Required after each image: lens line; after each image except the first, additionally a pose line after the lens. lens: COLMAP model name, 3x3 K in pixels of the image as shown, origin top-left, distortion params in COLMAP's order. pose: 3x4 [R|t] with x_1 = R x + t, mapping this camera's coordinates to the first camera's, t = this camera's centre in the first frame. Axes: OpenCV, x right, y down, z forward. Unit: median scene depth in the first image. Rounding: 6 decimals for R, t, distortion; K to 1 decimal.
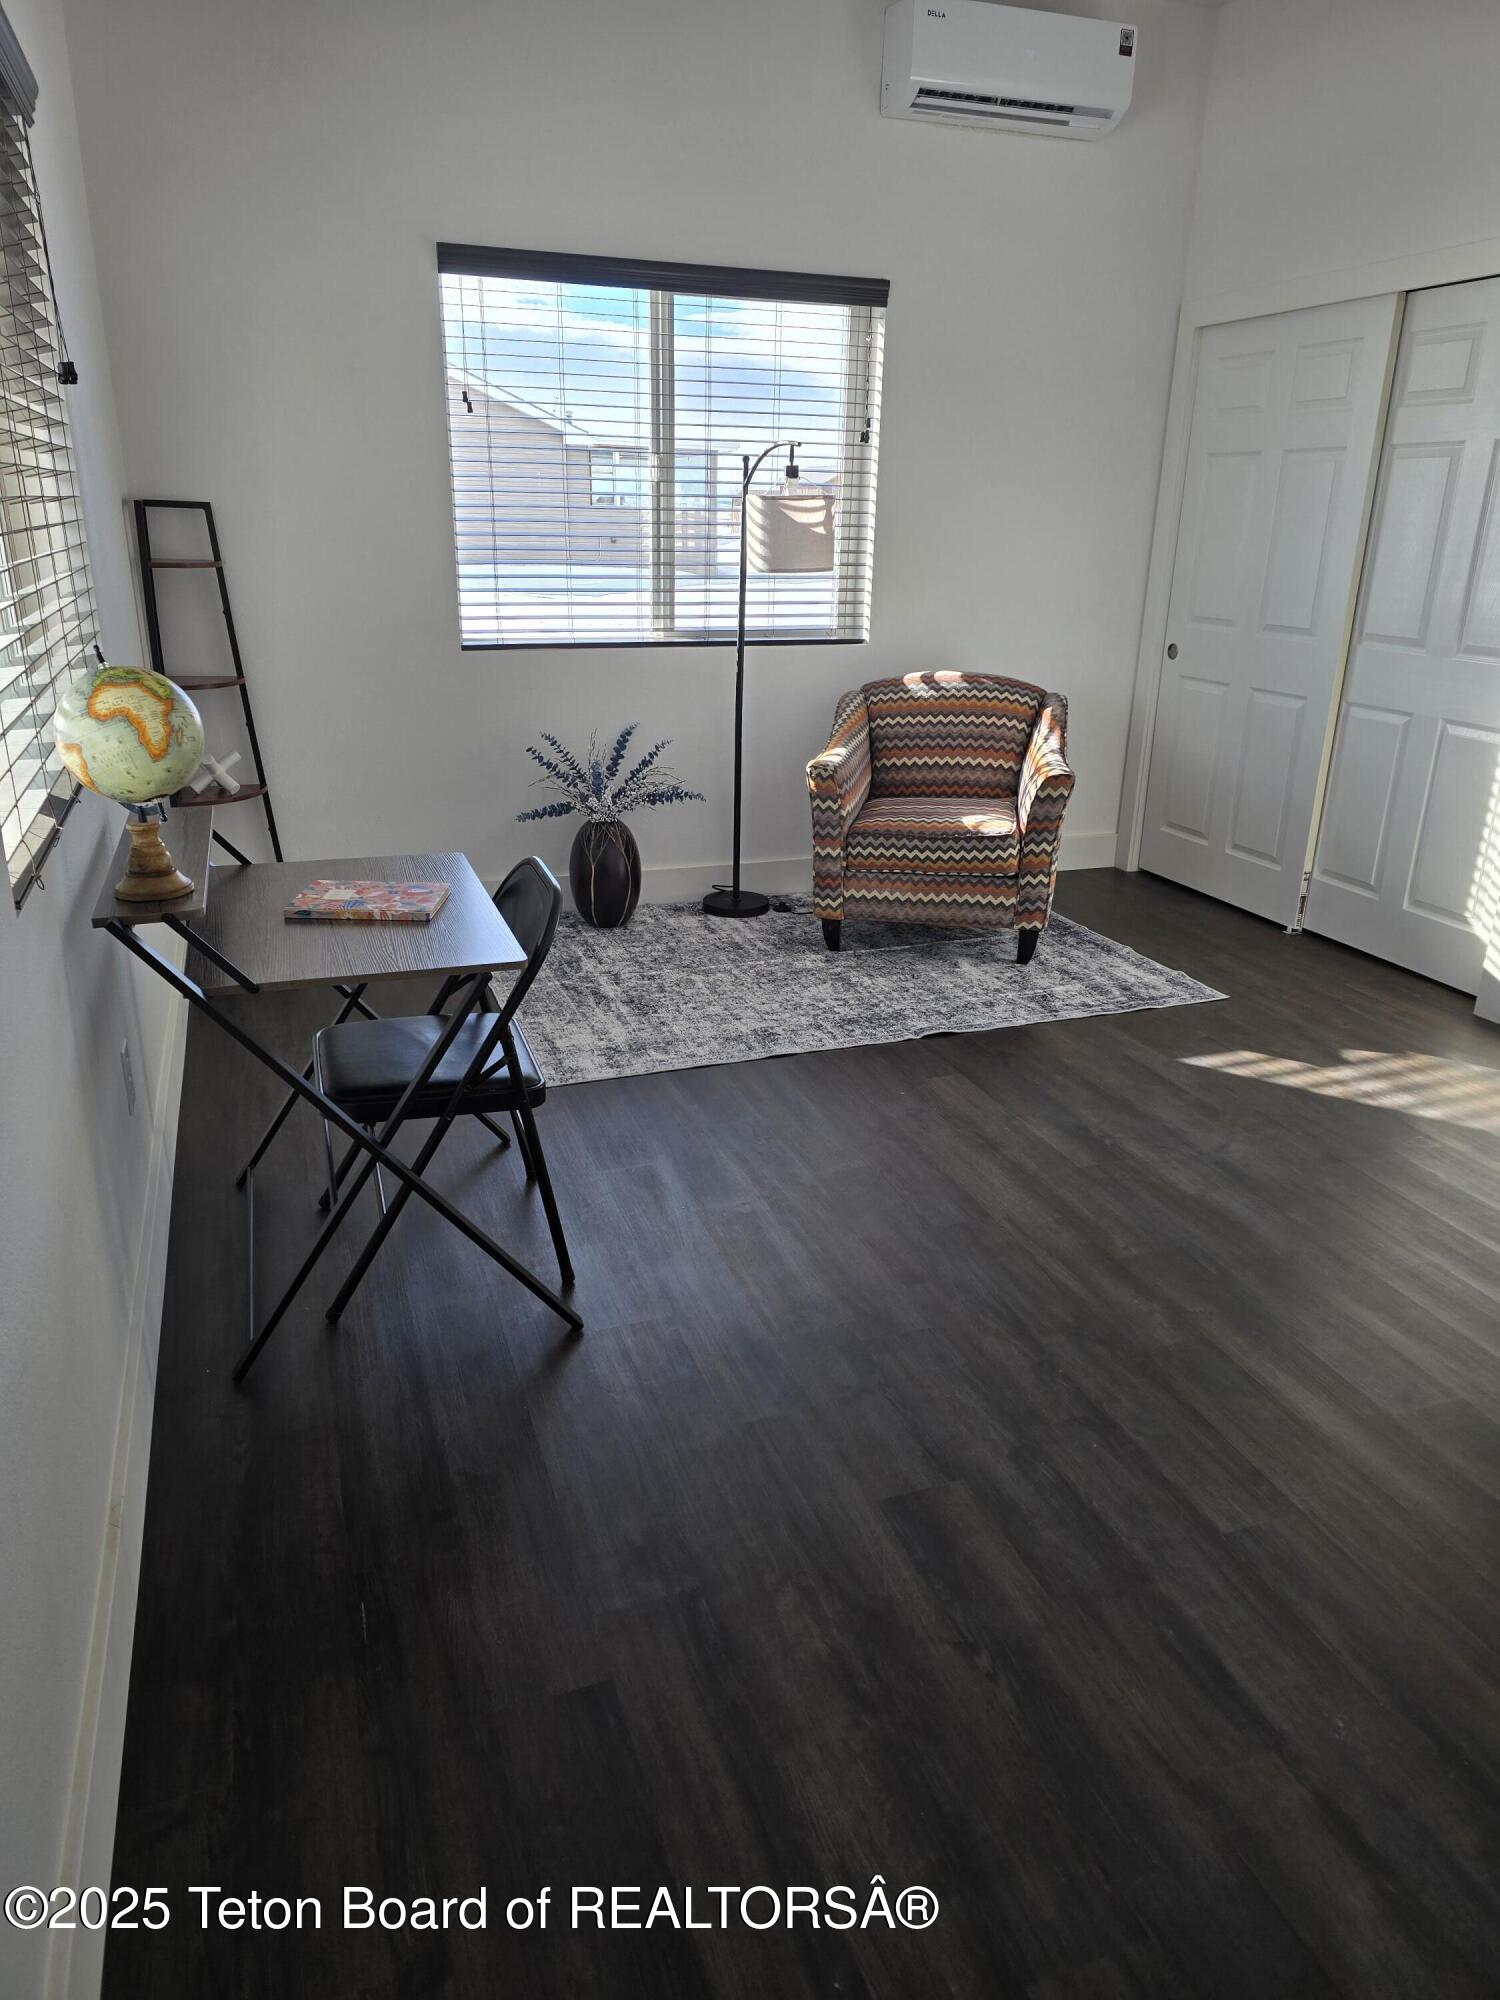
lens RADIAL K [[1327.8, 0, 763.3], [0, 1327.8, 1004.8], [0, 0, 1]] dist [0.060118, -0.024776]
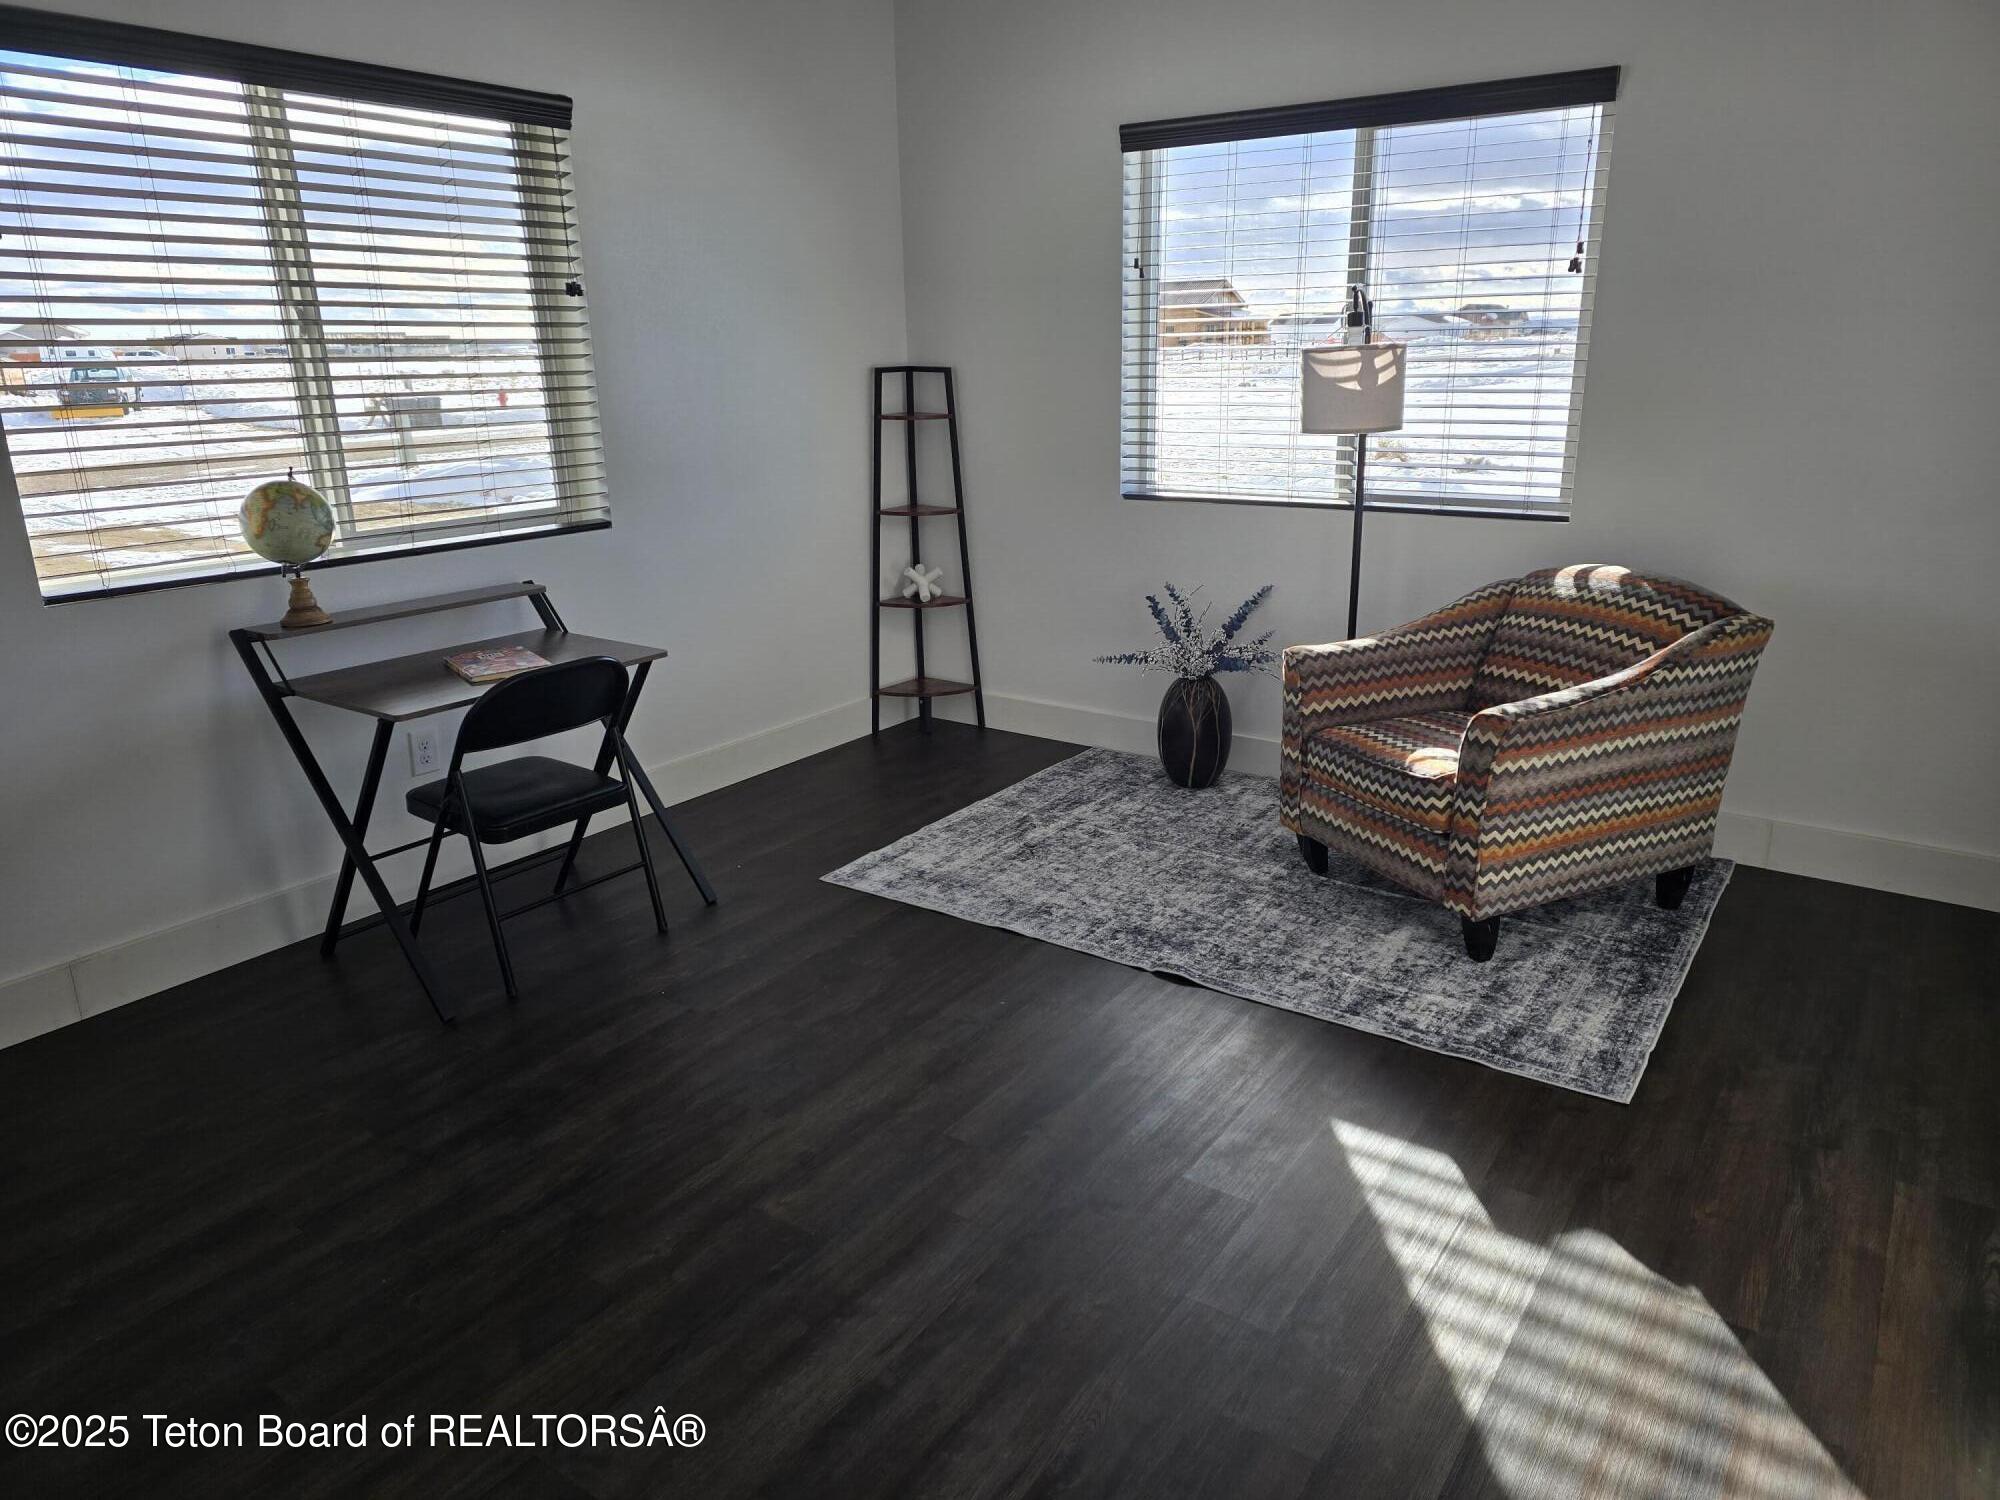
lens RADIAL K [[1327.8, 0, 1017.0], [0, 1327.8, 760.1], [0, 0, 1]] dist [0.060118, -0.024776]
pose [[0.574166, 0.222812, -0.787837, 0.652026], [-0.266357, 0.960746, 0.077596, -0.136200], [0.774201, 0.165293, 0.610976, 0.356492]]
